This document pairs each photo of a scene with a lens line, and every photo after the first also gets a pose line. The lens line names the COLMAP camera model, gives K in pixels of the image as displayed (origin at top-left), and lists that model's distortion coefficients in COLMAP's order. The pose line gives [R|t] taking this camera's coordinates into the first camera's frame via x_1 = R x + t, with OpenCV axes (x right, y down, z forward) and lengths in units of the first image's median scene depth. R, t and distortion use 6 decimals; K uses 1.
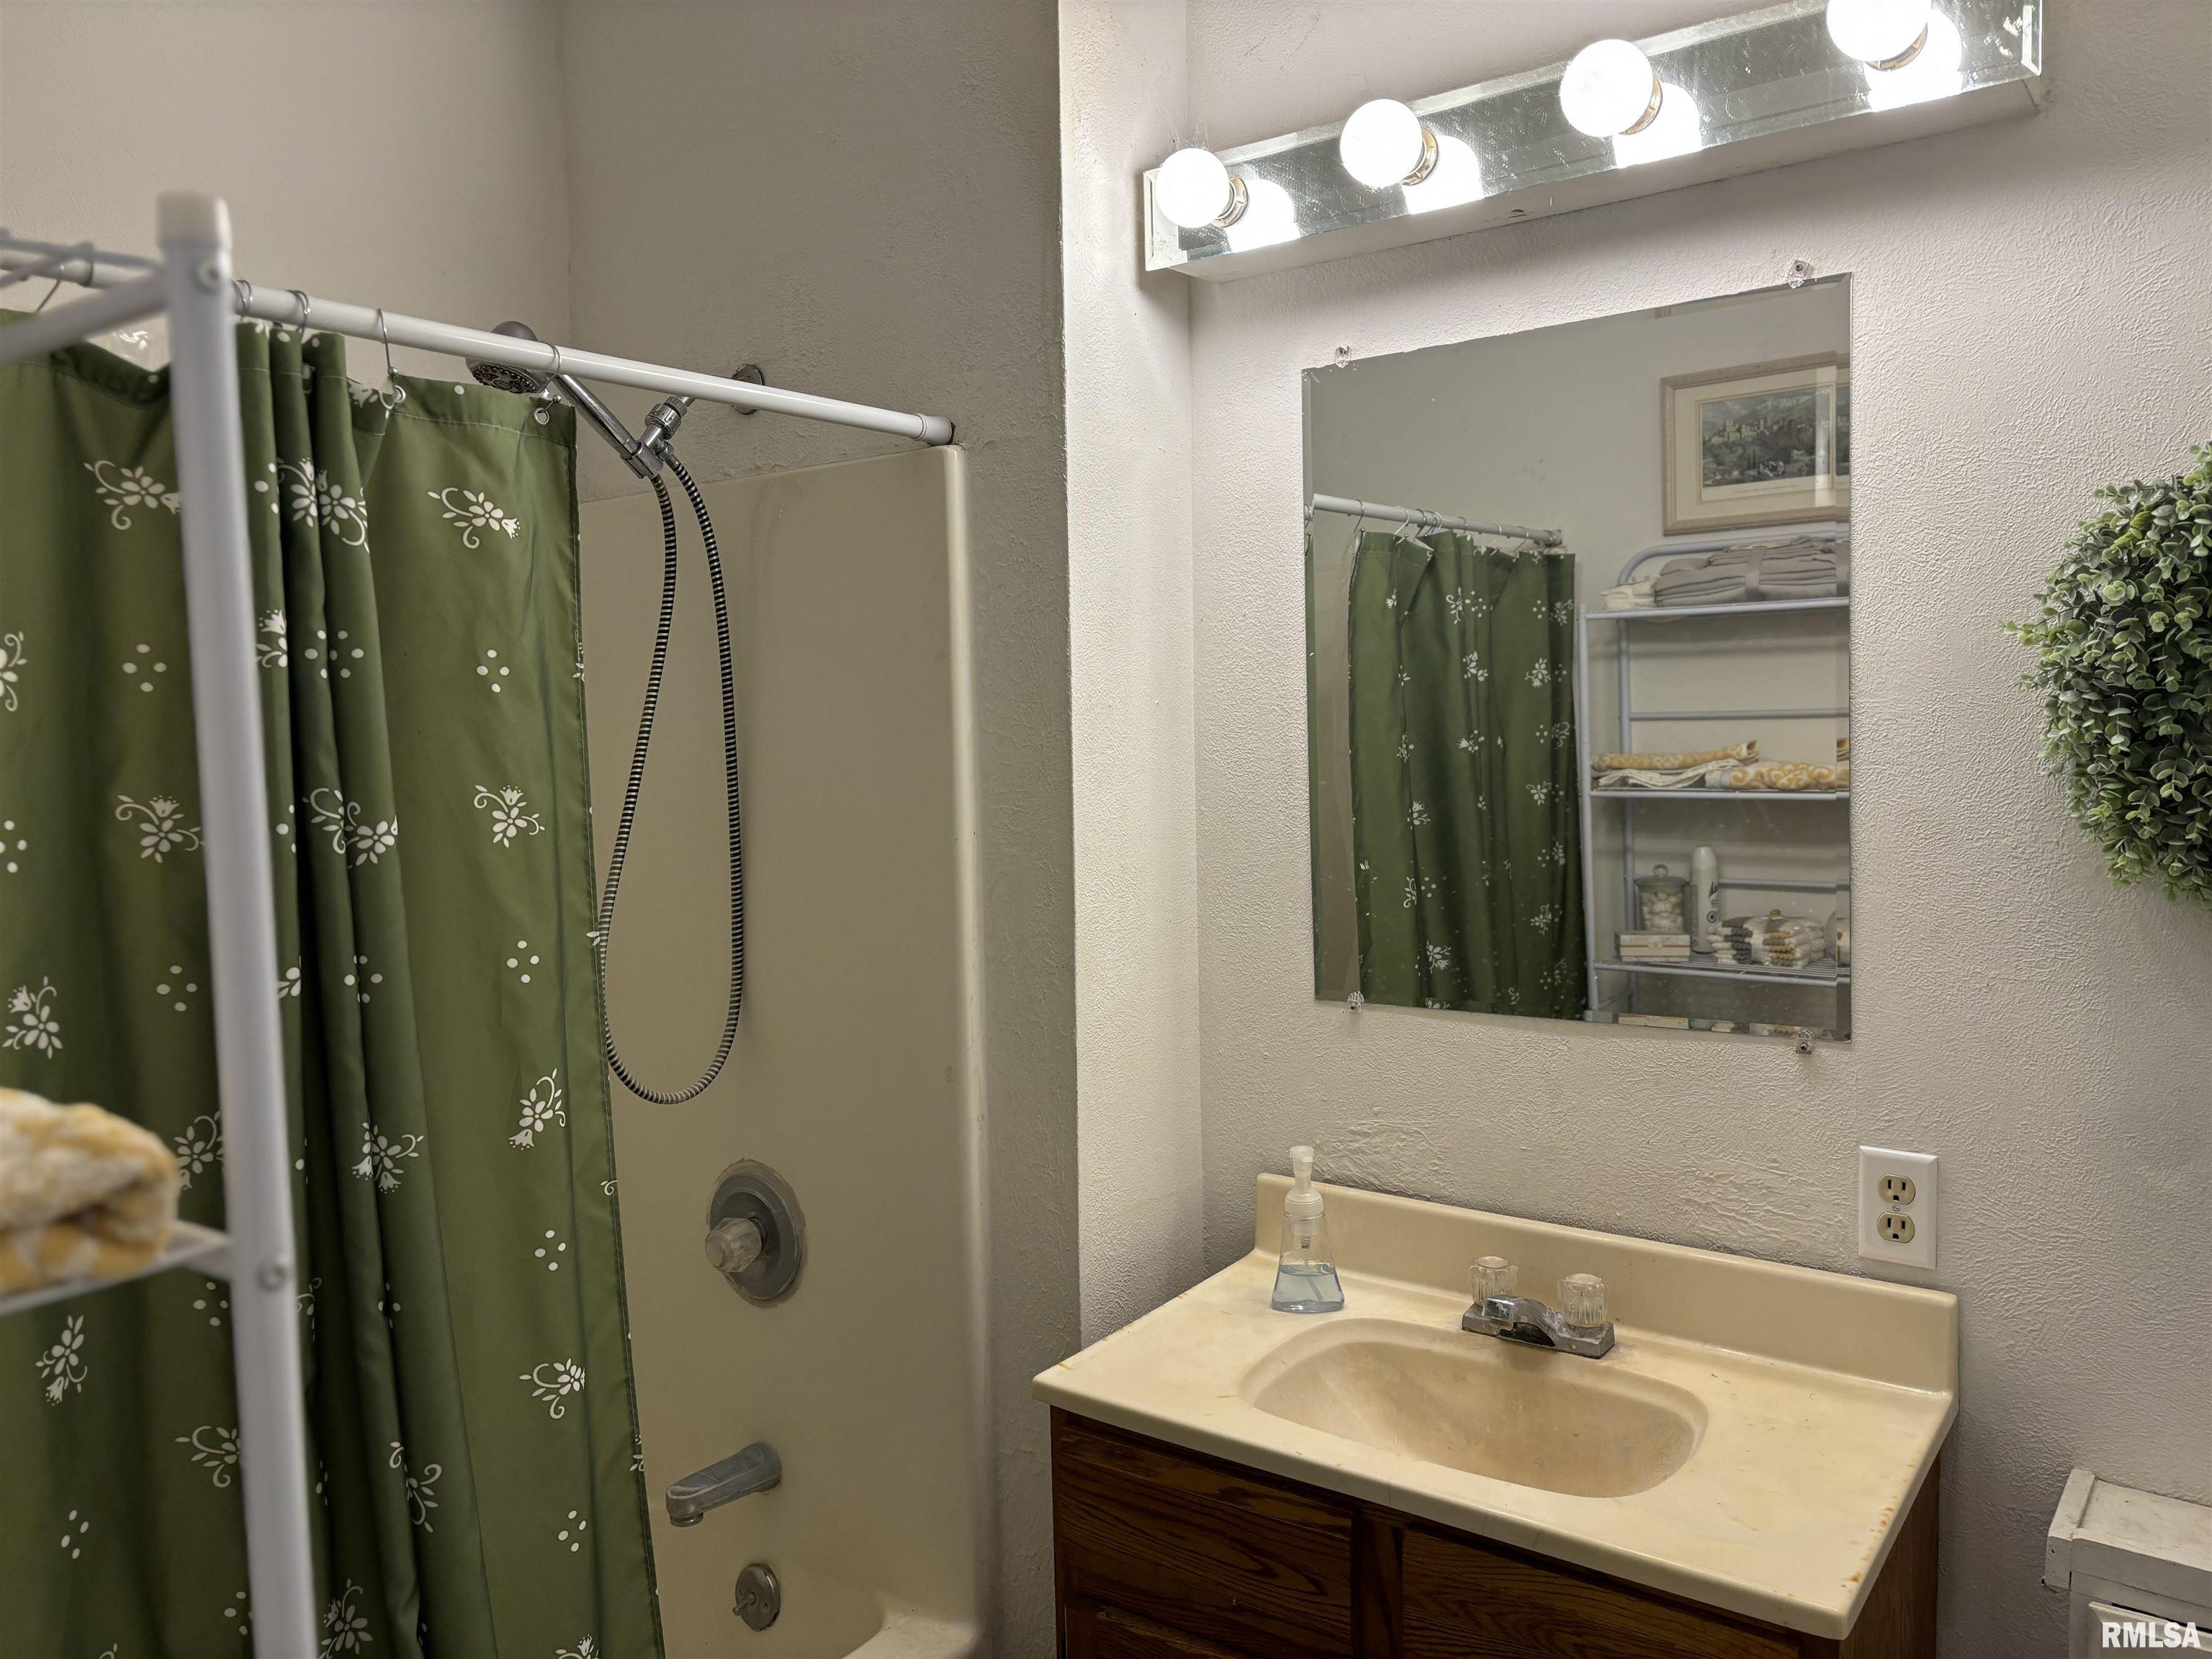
lens RADIAL K [[1667.6, 0, 1106.0], [0, 1667.6, 829.5], [0, 0, 1]] dist [-0.000686, -0.093568]
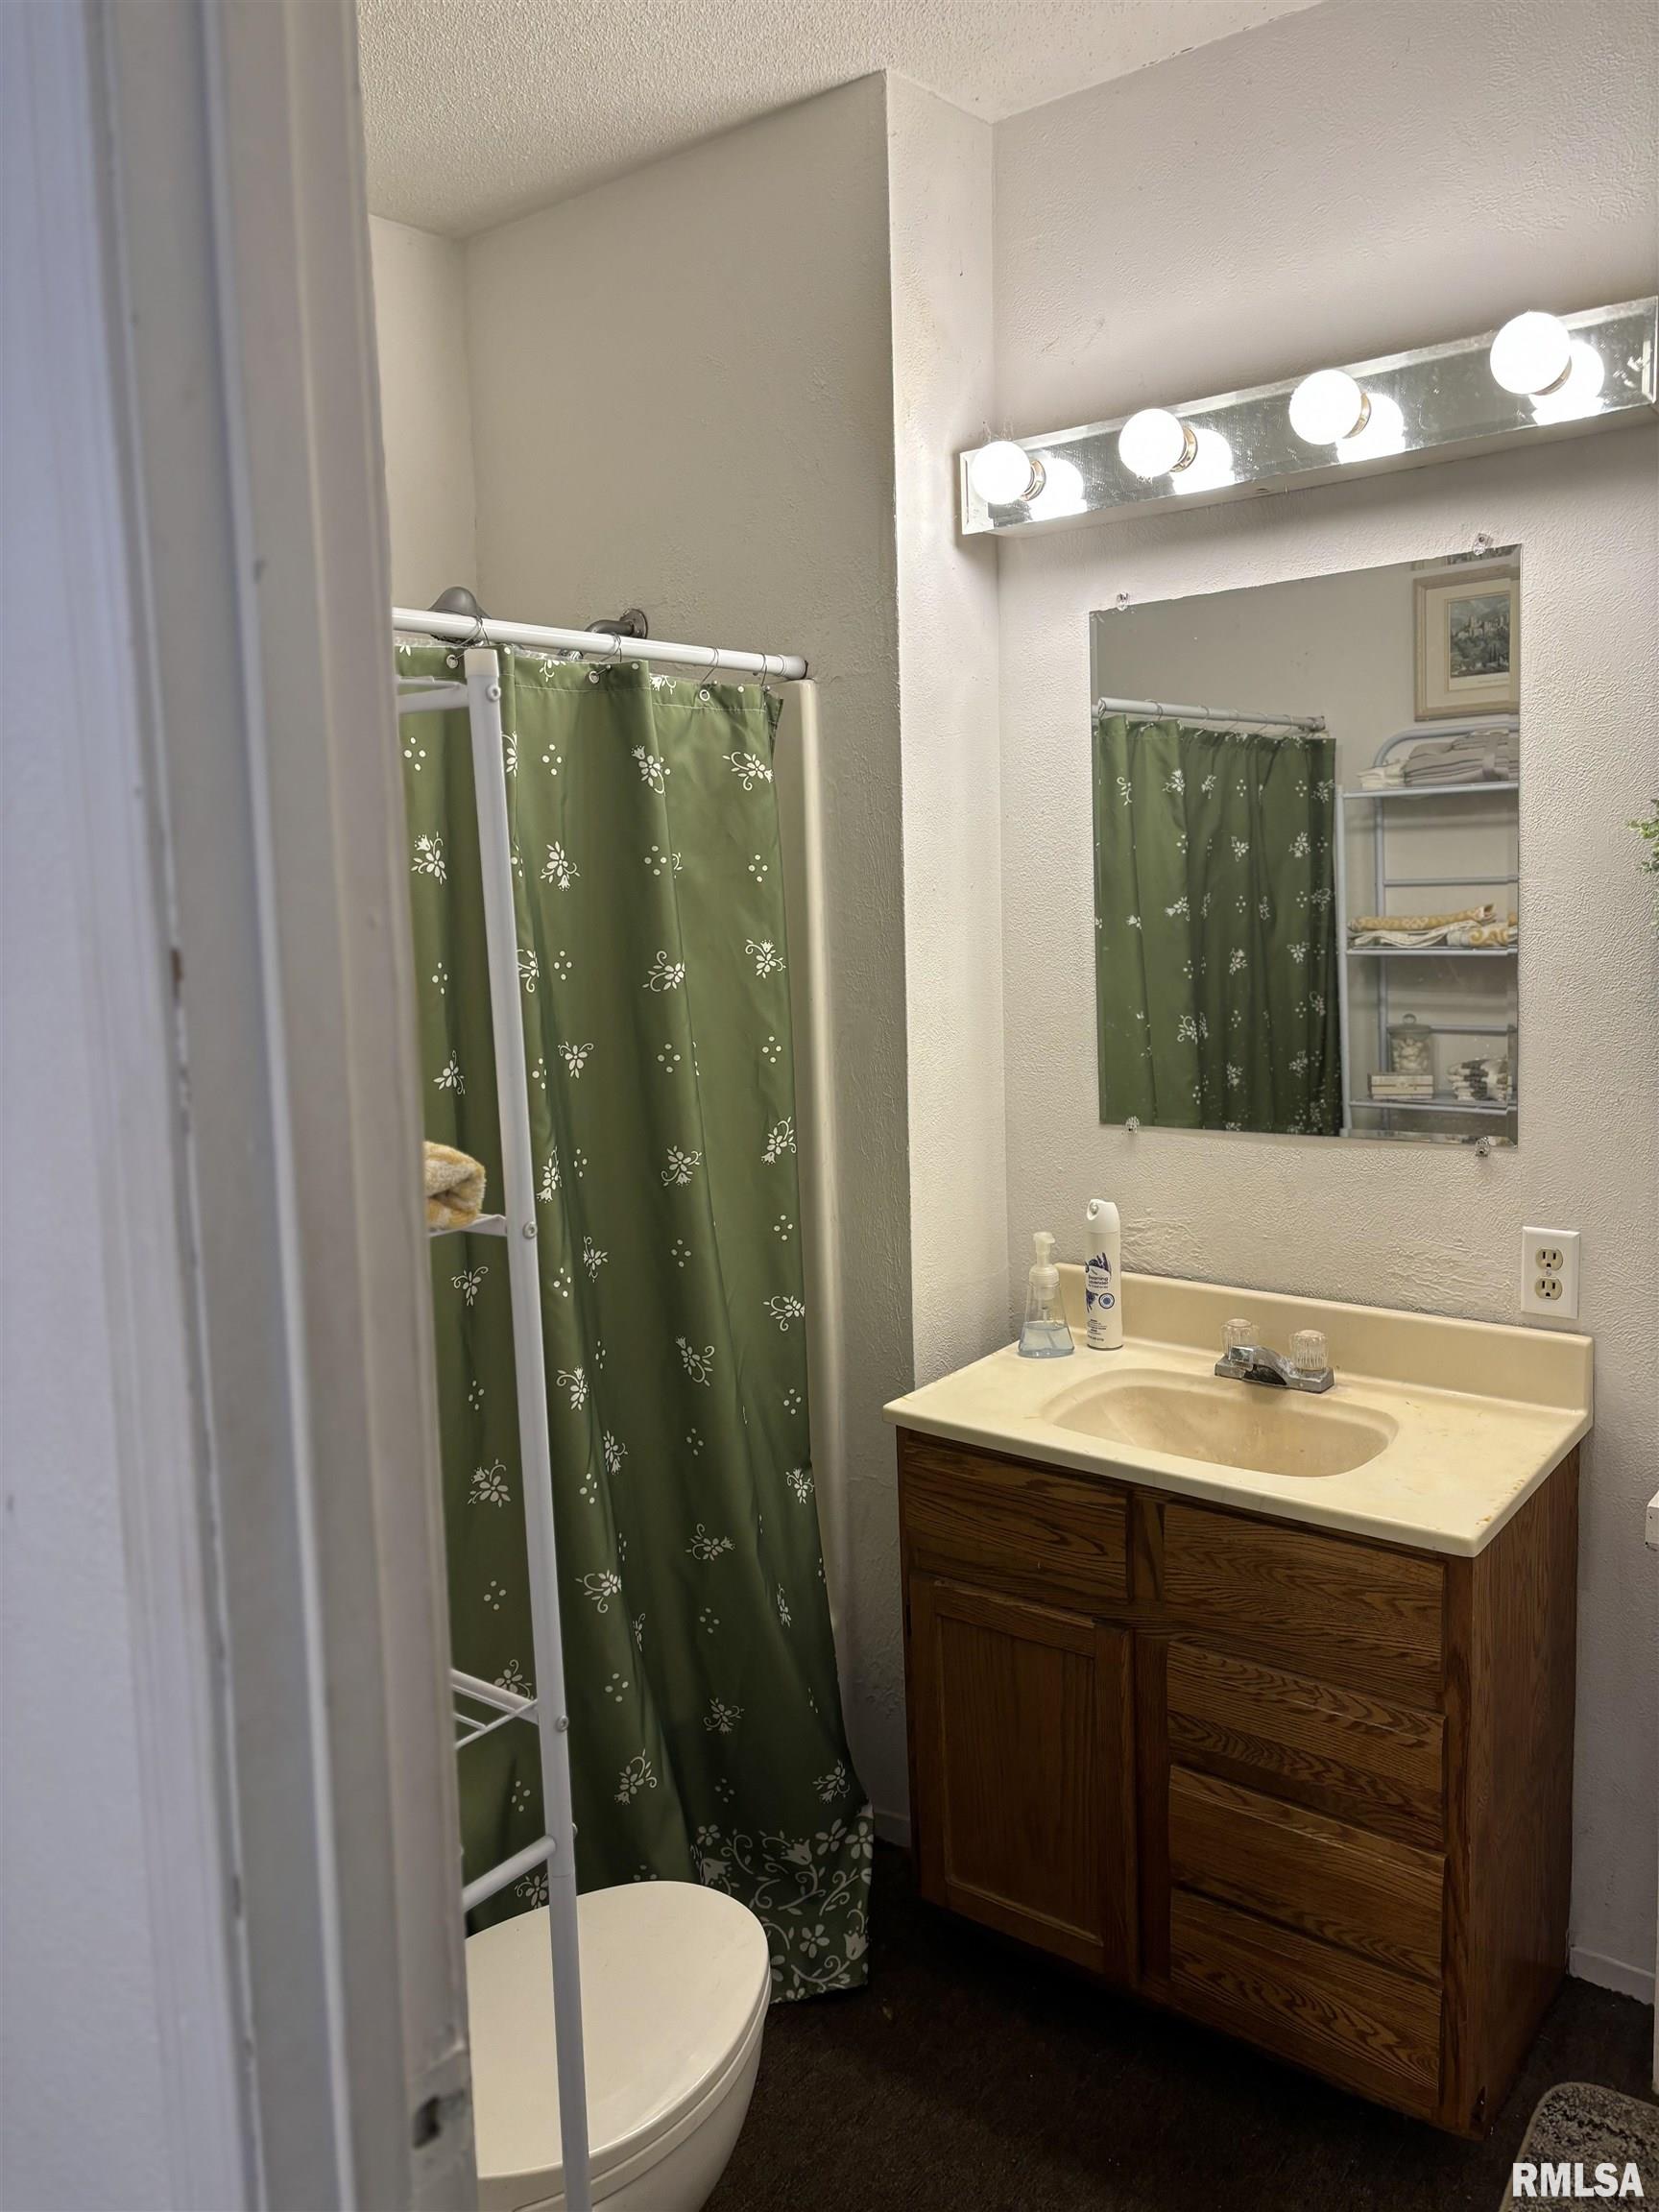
lens RADIAL K [[1637.6, 0, 829.5], [0, 1637.6, 1106.0], [0, 0, 1]] dist [0.045710, -0.212562]
pose [[0.999024, -0.008389, -0.043377, -0.026196], [0.011425, 0.997465, 0.070232, 0.000720], [0.042678, -0.070659, 0.996587, -0.257855]]
